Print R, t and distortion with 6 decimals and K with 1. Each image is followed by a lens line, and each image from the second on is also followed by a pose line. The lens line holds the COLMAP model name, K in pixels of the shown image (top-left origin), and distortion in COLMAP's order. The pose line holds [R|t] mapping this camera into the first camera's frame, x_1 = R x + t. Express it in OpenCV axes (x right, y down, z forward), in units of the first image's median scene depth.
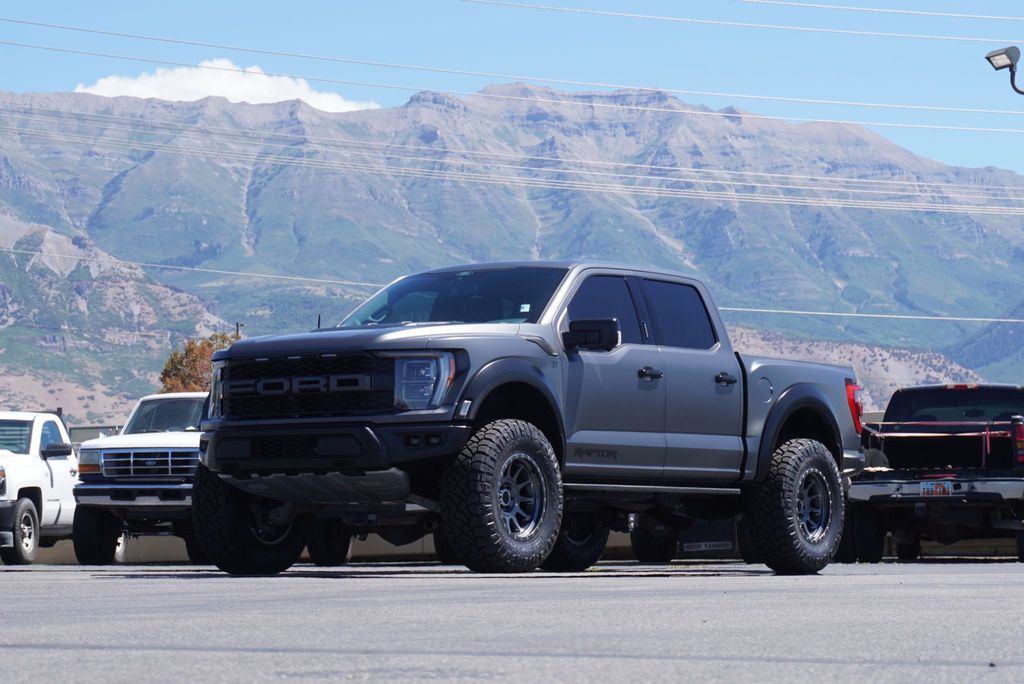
lens RADIAL K [[3111.0, 0, 510.5], [0, 3111.0, 342.8], [0, 0, 1]] dist [0.153770, 0.000000]
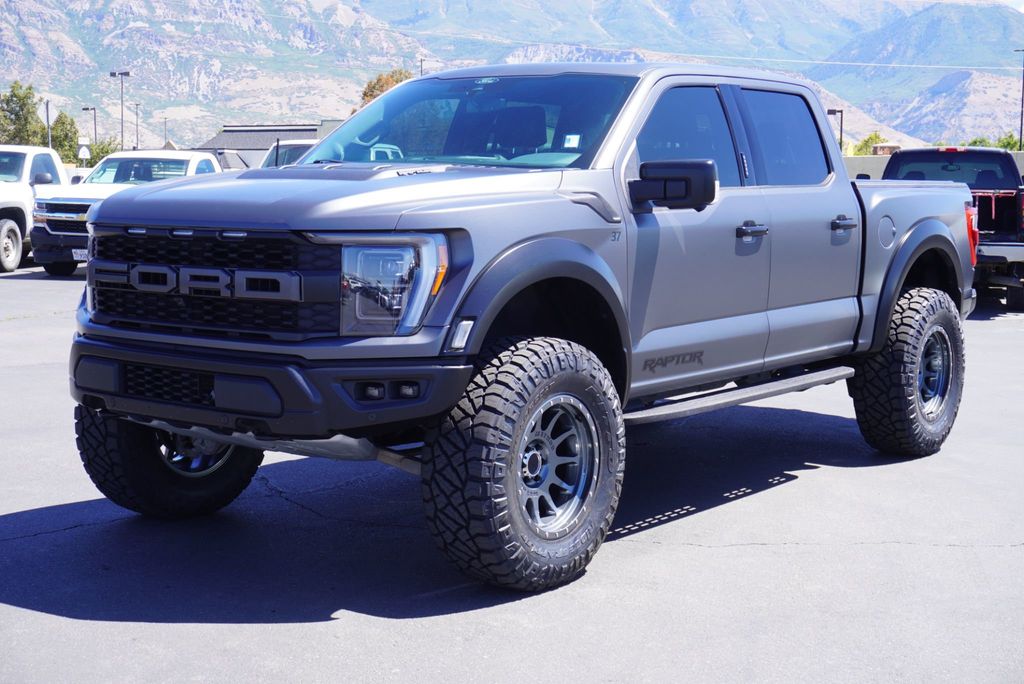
lens RADIAL K [[1556.8, 0, 515.8], [0, 1556.8, 338.5], [0, 0, 1]] dist [0.029748, 0.000000]
pose [[0.999169, 0.018052, -0.036531, 0.005409], [-0.011440, 0.984731, 0.173705, -0.026126], [0.039108, -0.173143, 0.984120, 0.650060]]
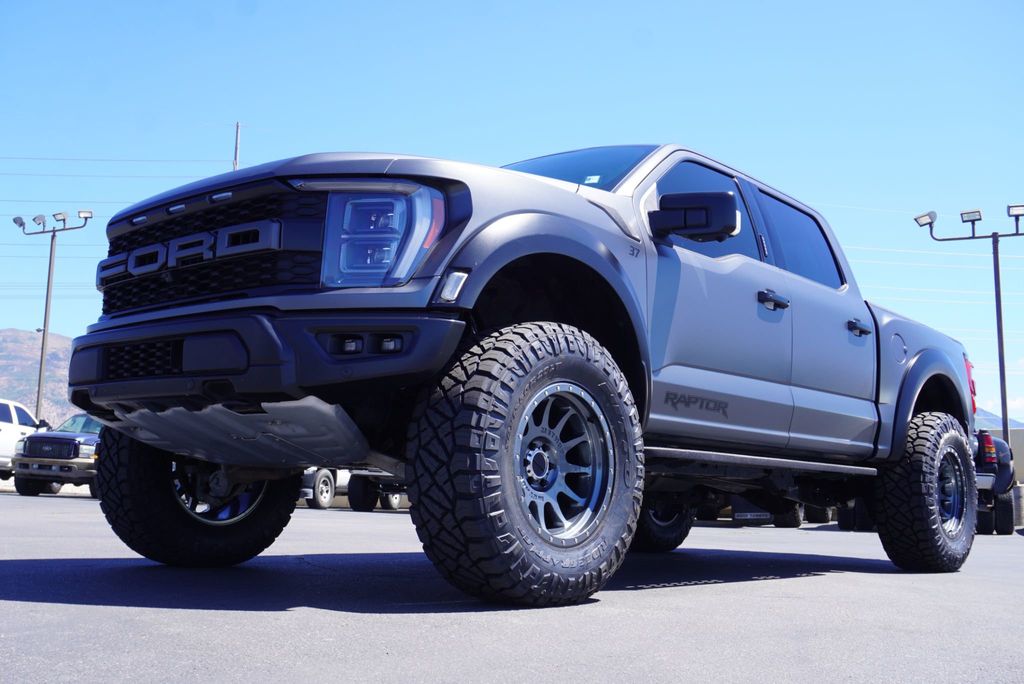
lens RADIAL K [[1072.2, 0, 515.5], [0, 1072.2, 336.6], [0, 0, 1]] dist [-0.011382, 0.000000]
pose [[0.993339, 0.016827, -0.113995, 0.014500], [-0.026211, 0.996343, -0.081325, 0.039655], [0.112210, 0.083771, 0.990147, 0.750700]]
